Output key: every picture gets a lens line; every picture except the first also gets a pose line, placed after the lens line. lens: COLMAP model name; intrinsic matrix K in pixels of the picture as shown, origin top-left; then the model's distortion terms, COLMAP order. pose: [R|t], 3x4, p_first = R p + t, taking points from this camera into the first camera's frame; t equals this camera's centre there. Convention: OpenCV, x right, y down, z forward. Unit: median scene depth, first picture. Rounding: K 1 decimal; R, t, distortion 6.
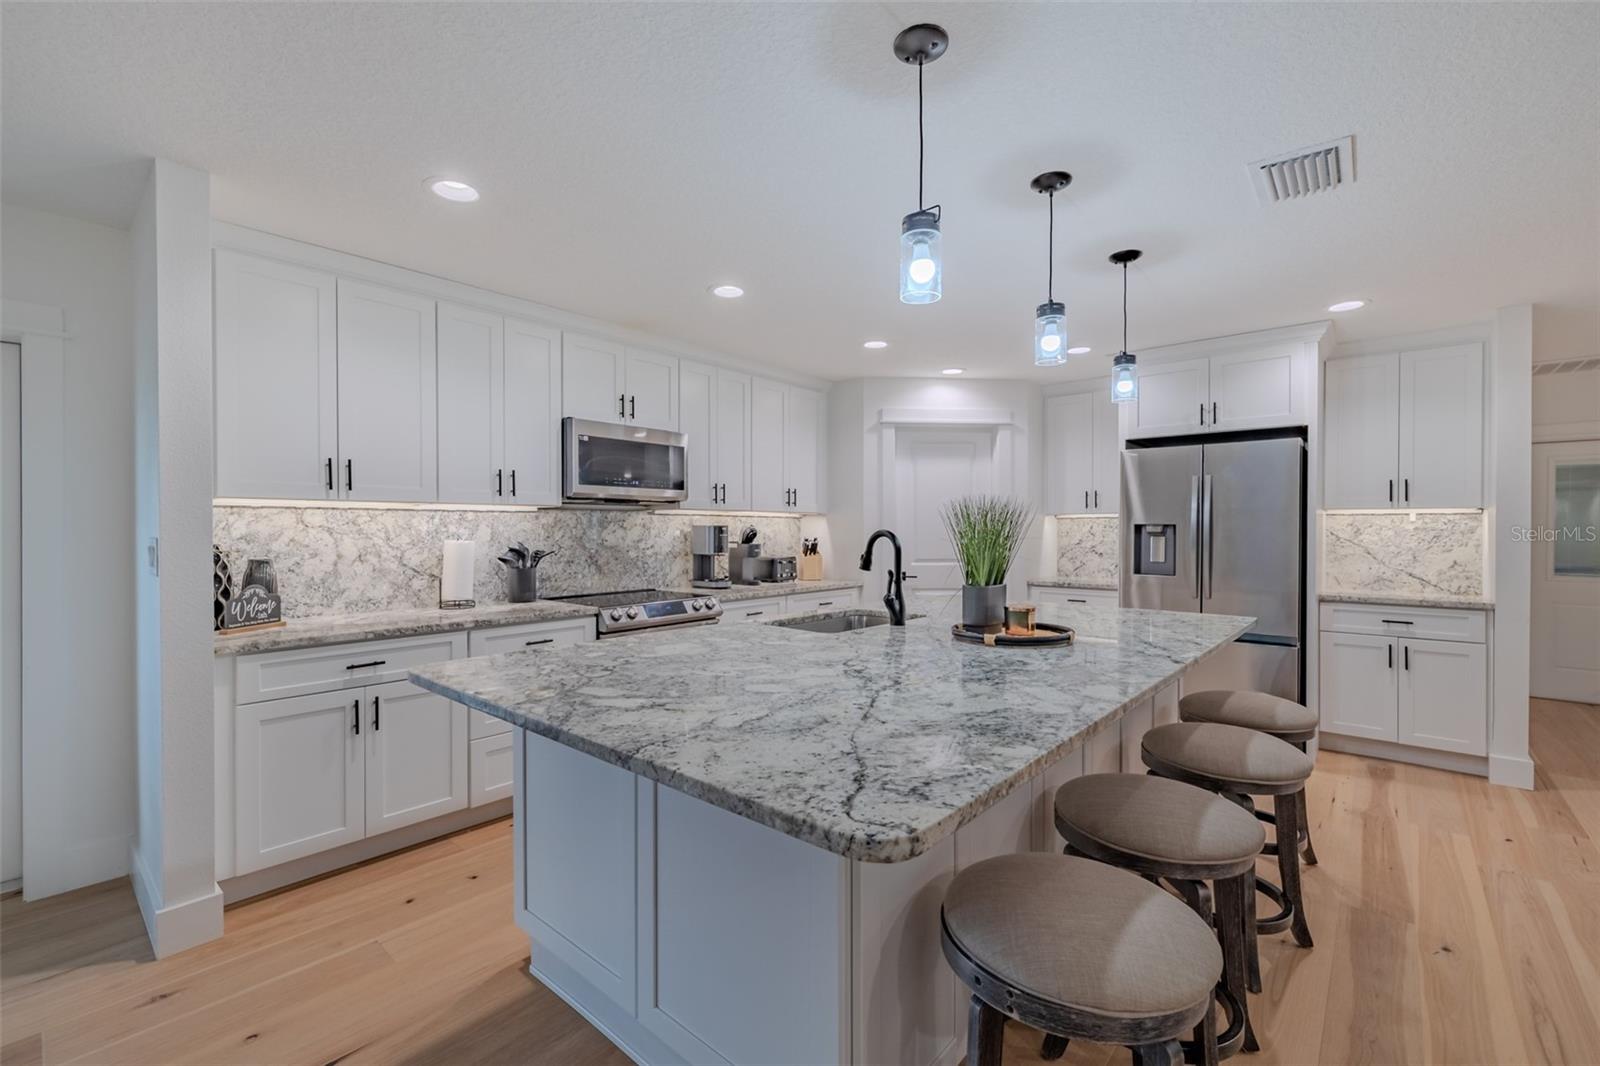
lens RADIAL K [[677.3, 0, 799.7], [0, 677.3, 530.1], [0, 0, 1]] dist [0.002665, -0.000447]
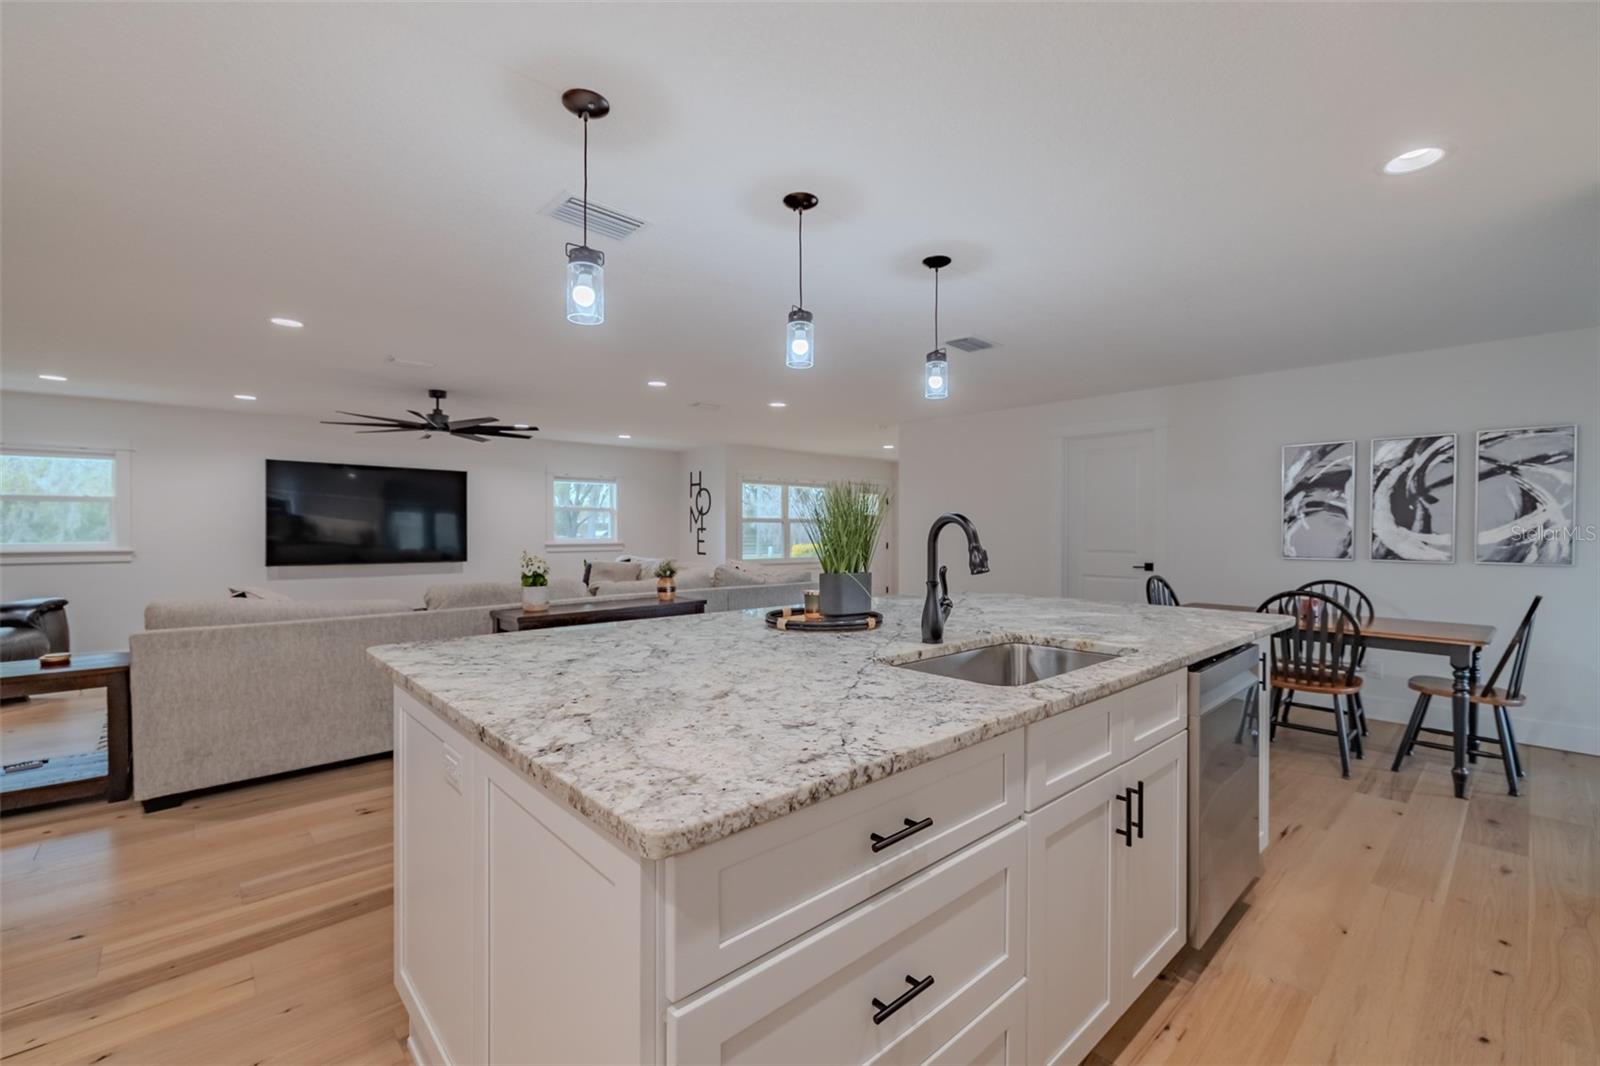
lens RADIAL K [[677.3, 0, 802.1], [0, 677.3, 533.6], [0, 0, 1]] dist [0.002665, -0.000447]
pose [[-0.994397, -0.004429, 0.105619, 0.156271], [-0.003894, 0.999979, 0.005266, 0.013031], [-0.105640, 0.004825, -0.994393, 1.300608]]
